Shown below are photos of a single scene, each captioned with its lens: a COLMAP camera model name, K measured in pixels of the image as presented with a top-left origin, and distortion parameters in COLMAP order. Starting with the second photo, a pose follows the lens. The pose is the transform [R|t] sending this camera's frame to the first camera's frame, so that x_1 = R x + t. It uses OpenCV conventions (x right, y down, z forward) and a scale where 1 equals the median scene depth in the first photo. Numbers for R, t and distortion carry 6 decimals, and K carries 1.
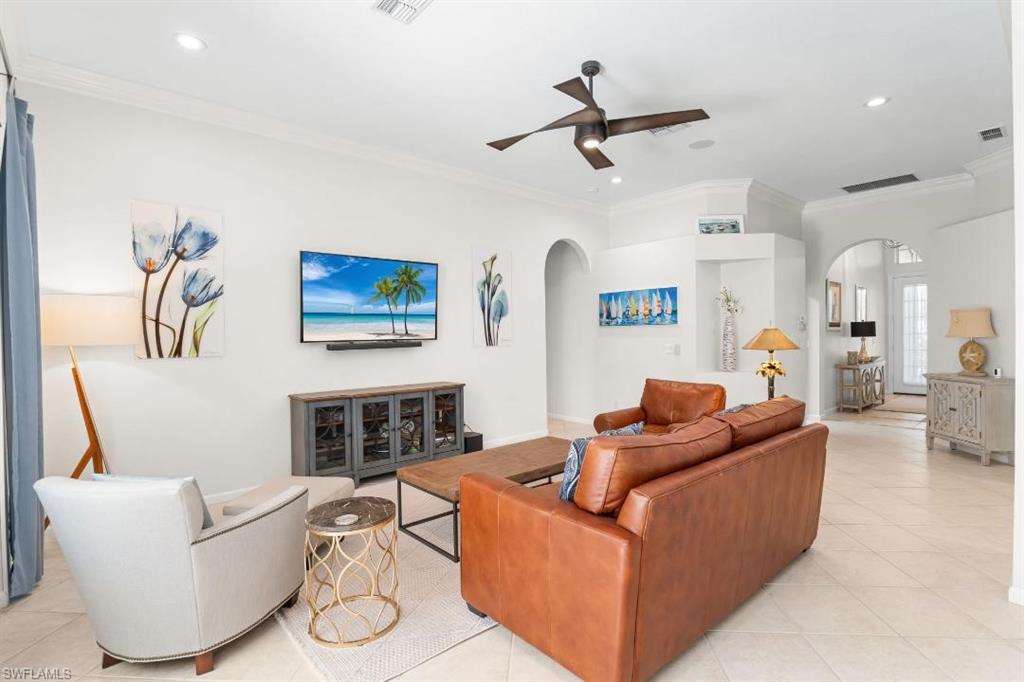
lens RADIAL K [[497.7, 0, 512.0], [0, 497.7, 341.0], [0, 0, 1]] dist [0.000206, 0.000030]
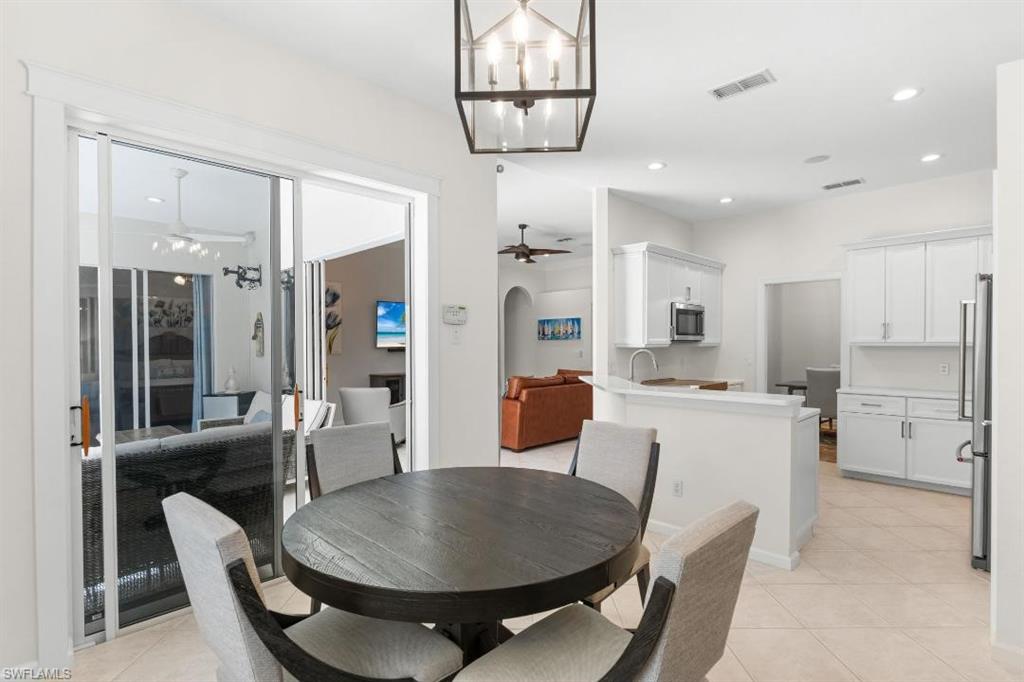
lens RADIAL K [[495.3, 0, 512.0], [0, 495.3, 341.0], [0, 0, 1]] dist [0.000014, -0.000004]
pose [[0.997810, 0.008784, 0.065555, -0.016879], [-0.007467, 0.999766, -0.020307, 0.008125], [-0.065718, 0.019773, 0.997642, -0.682068]]
